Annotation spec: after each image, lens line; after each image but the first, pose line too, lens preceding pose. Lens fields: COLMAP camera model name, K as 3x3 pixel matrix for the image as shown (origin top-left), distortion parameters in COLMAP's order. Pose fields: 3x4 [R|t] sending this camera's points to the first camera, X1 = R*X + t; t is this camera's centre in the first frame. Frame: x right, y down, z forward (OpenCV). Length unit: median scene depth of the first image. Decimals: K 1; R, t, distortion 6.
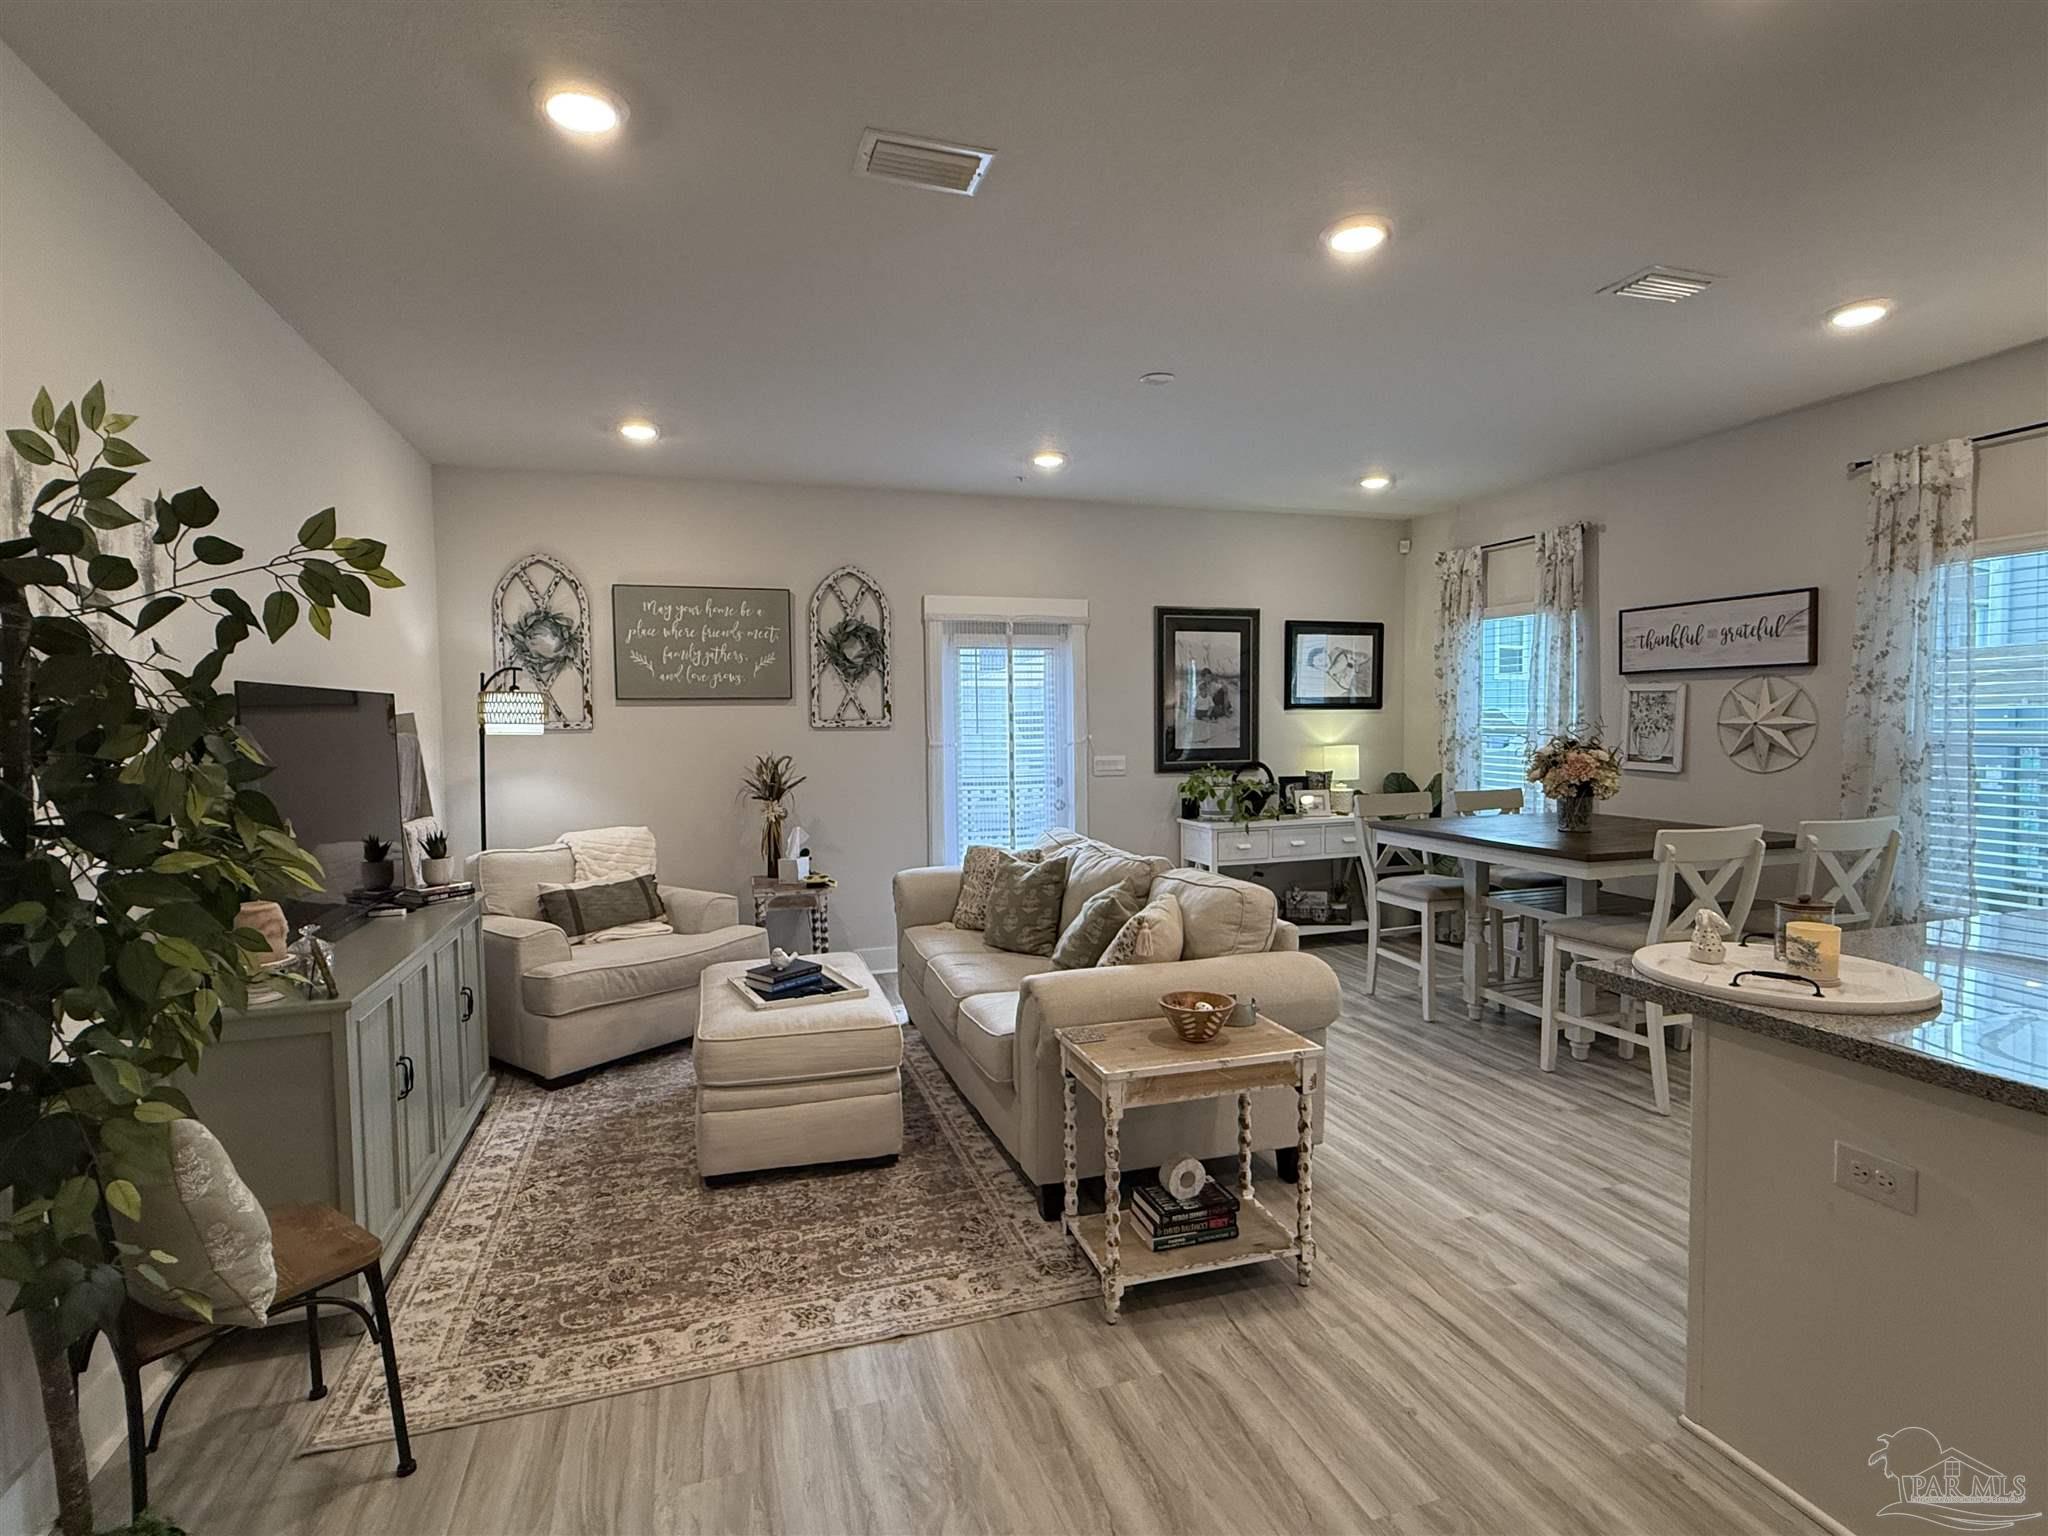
lens RADIAL K [[1006.6, 0, 1024.0], [0, 1006.6, 768.0], [0, 0, 1]] dist [0.001646, -0.000198]
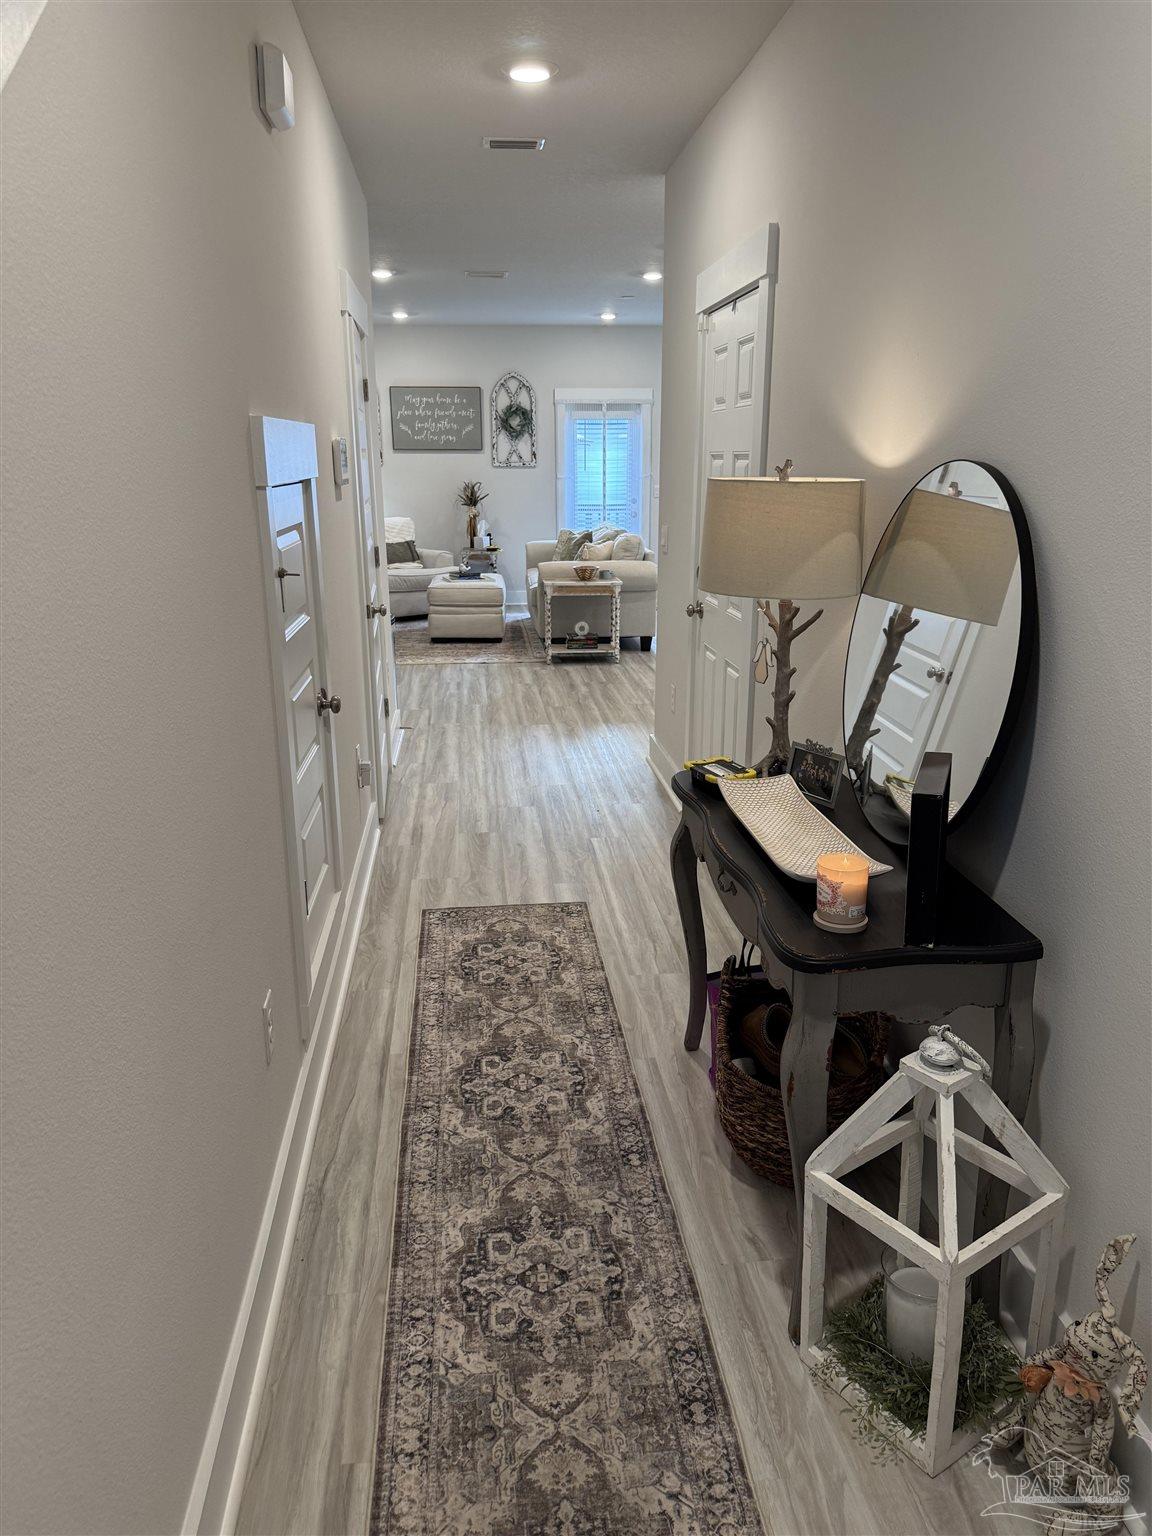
lens RADIAL K [[1067.6, 0, 576.0], [0, 1067.6, 768.0], [0, 0, 1]] dist [0.107650, -0.000188]
pose [[0.976443, 0.066579, -0.205249, 0.562879], [-0.016690, 0.971661, 0.235791, 0.043328], [0.215131, -0.226810, 0.949882, -1.440646]]
